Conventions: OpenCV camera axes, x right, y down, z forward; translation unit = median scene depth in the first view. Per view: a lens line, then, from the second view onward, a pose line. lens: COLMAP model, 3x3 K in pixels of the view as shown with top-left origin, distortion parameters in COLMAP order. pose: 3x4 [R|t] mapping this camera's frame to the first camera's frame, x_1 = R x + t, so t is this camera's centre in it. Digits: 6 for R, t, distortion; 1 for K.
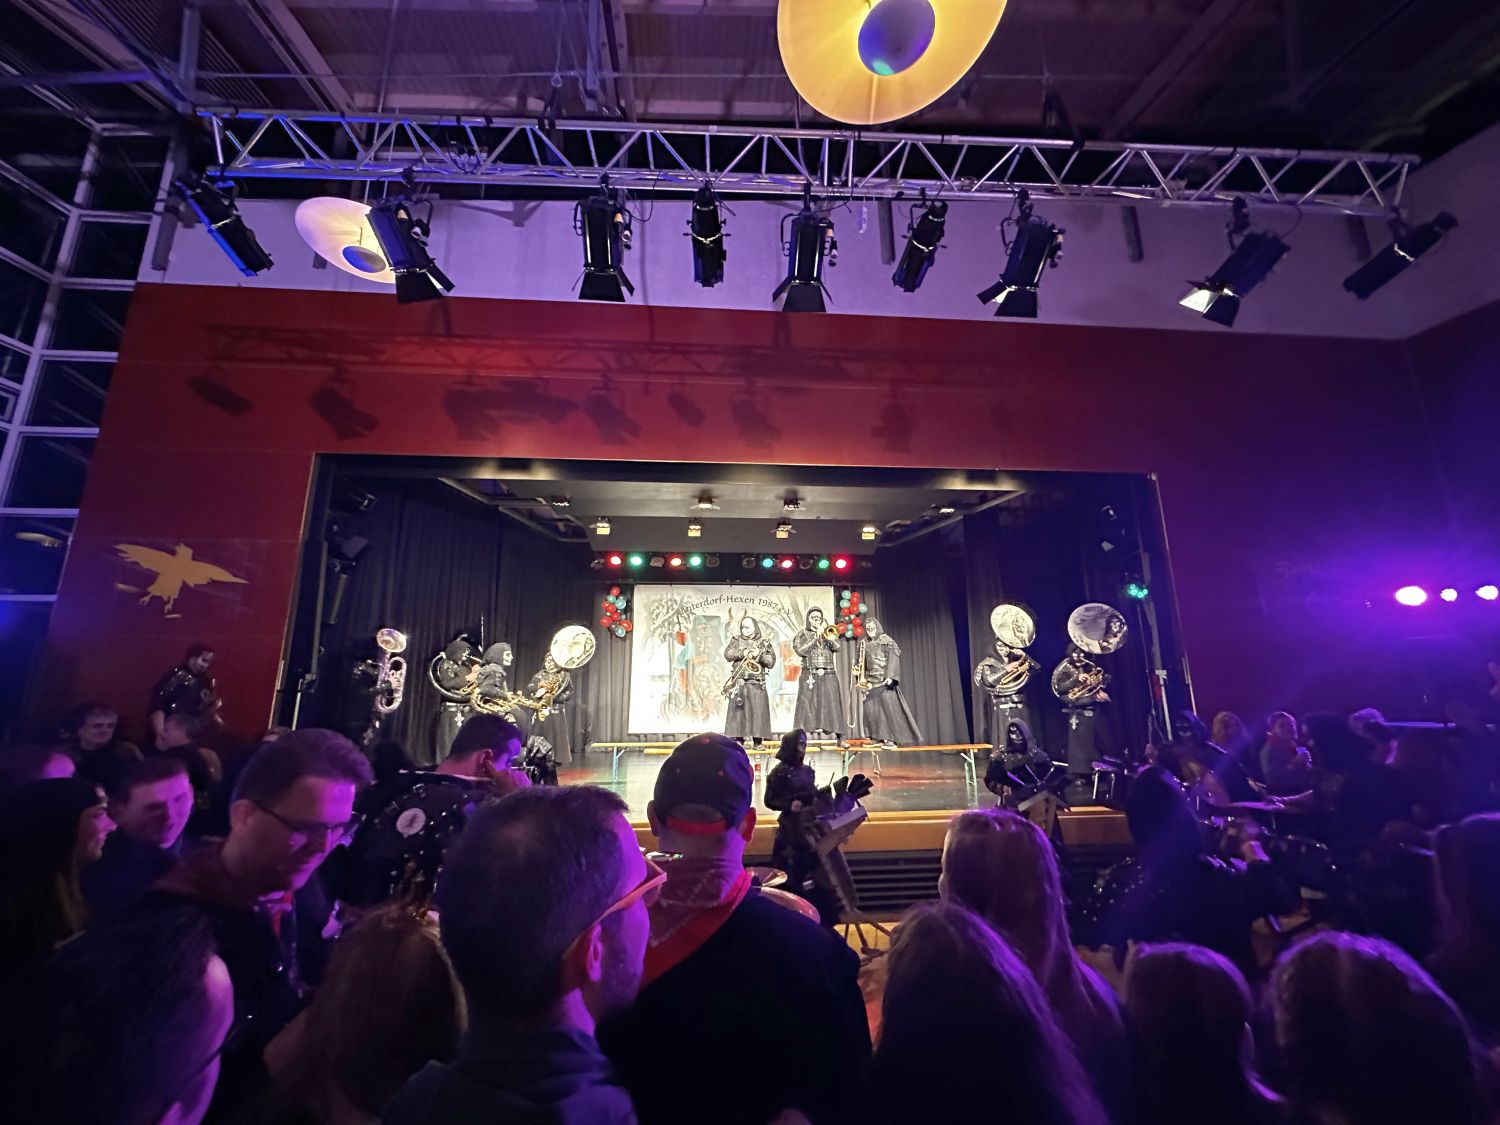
lens RADIAL K [[601.8, 0, 750.0], [0, 601.8, 562.5], [0, 0, 1]] dist [-0.000315, 0.000451]
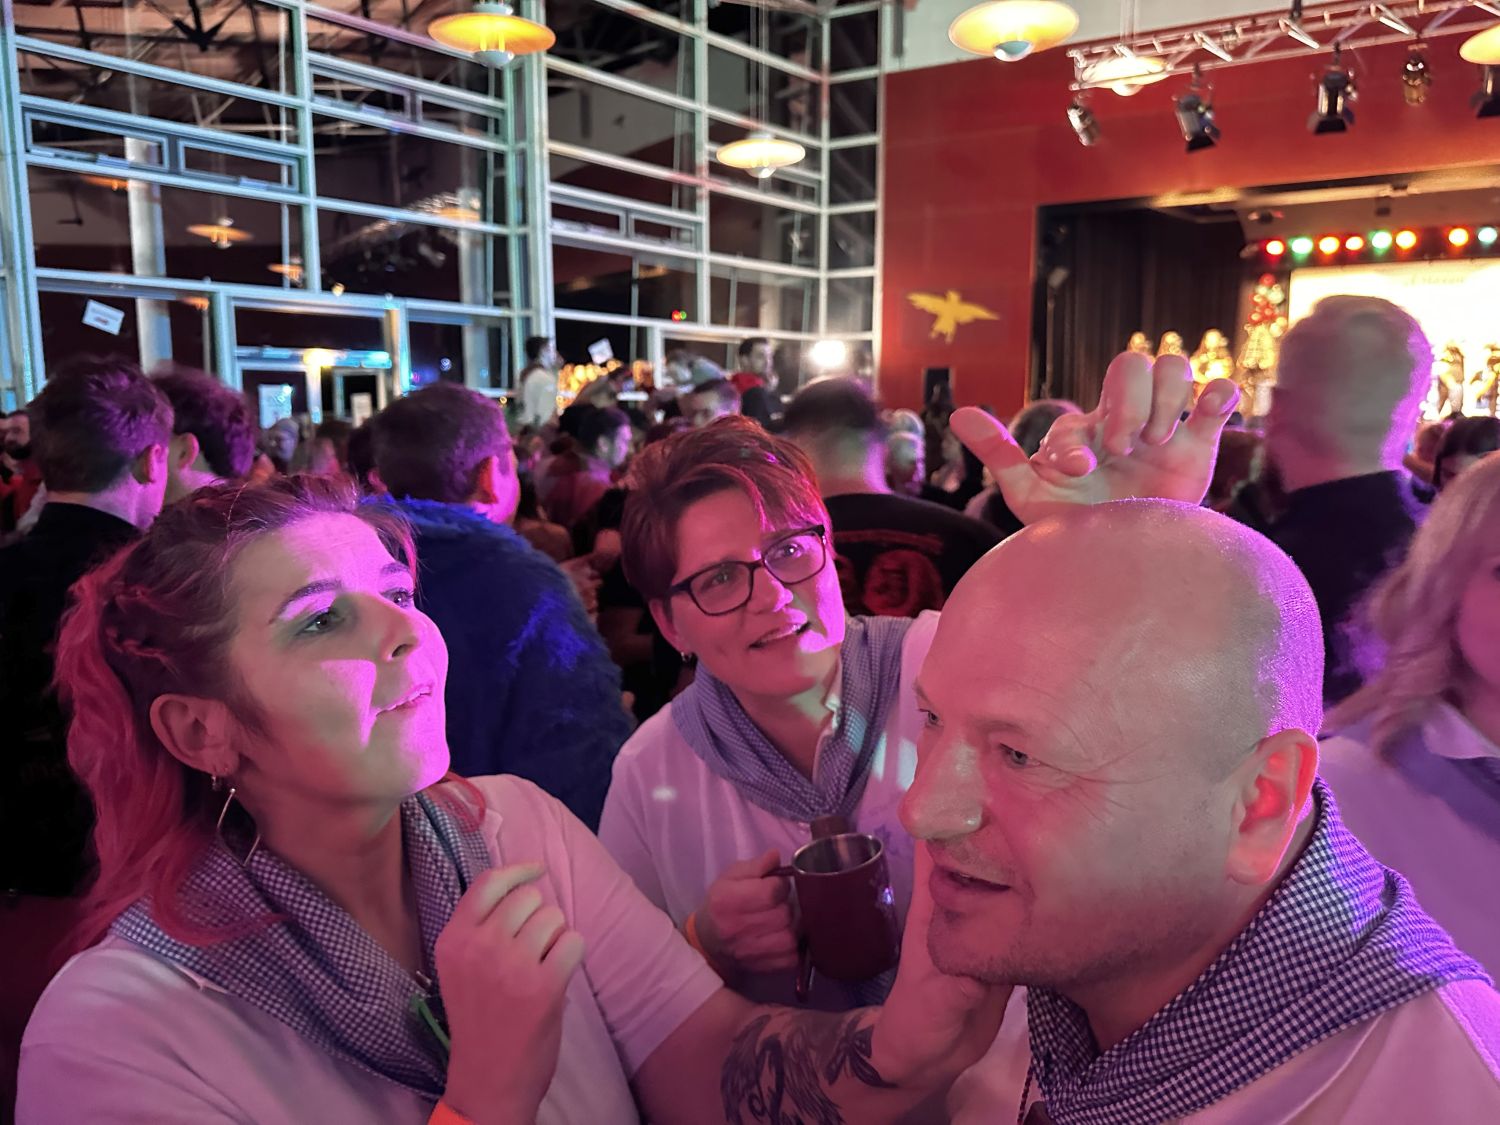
lens RADIAL K [[1071.4, 0, 750.0], [0, 1071.4, 562.5], [0, 0, 1]] dist [0.053988, -0.081967]
pose [[0.833428, 0.081933, -0.546521, 0.050930], [0.115041, 0.941560, 0.316591, -0.243604], [0.540522, -0.326728, 0.775297, -1.176423]]
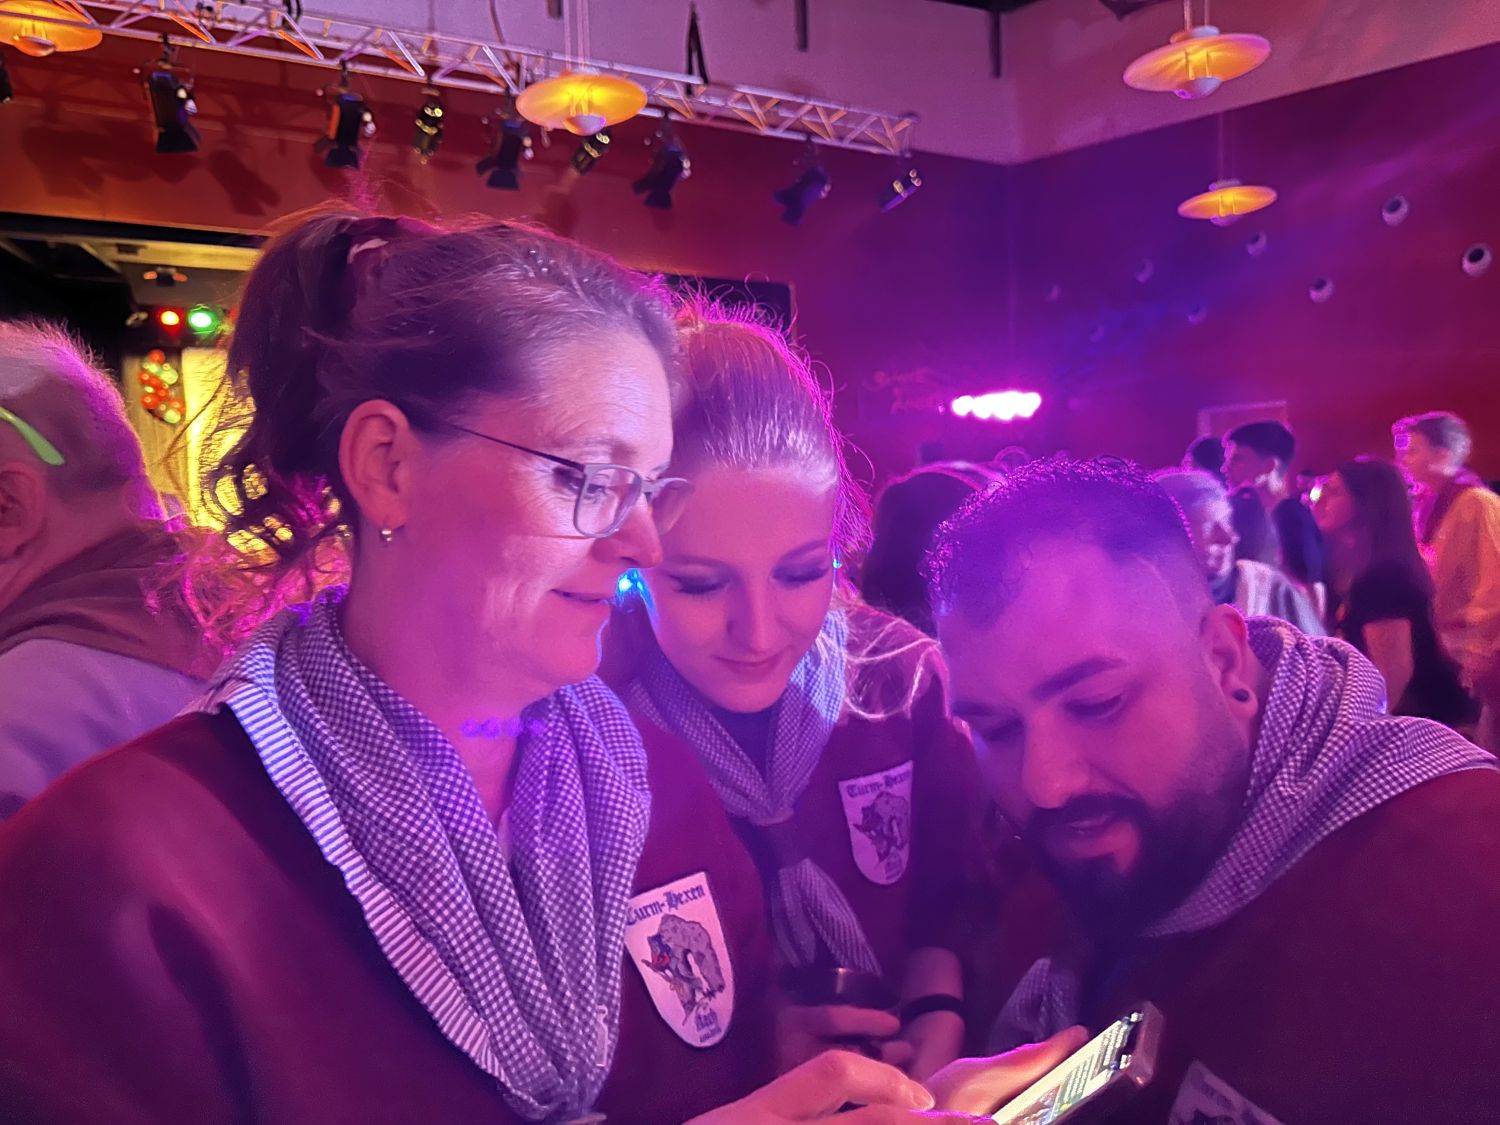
lens RADIAL K [[1071.4, 0, 750.0], [0, 1071.4, 562.5], [0, 0, 1]] dist [0.053988, -0.081967]
pose [[0.900477, -0.046988, 0.432358, -0.267077], [-0.069533, 0.965803, 0.249780, -0.146342], [-0.429309, -0.254985, 0.866416, -0.804033]]
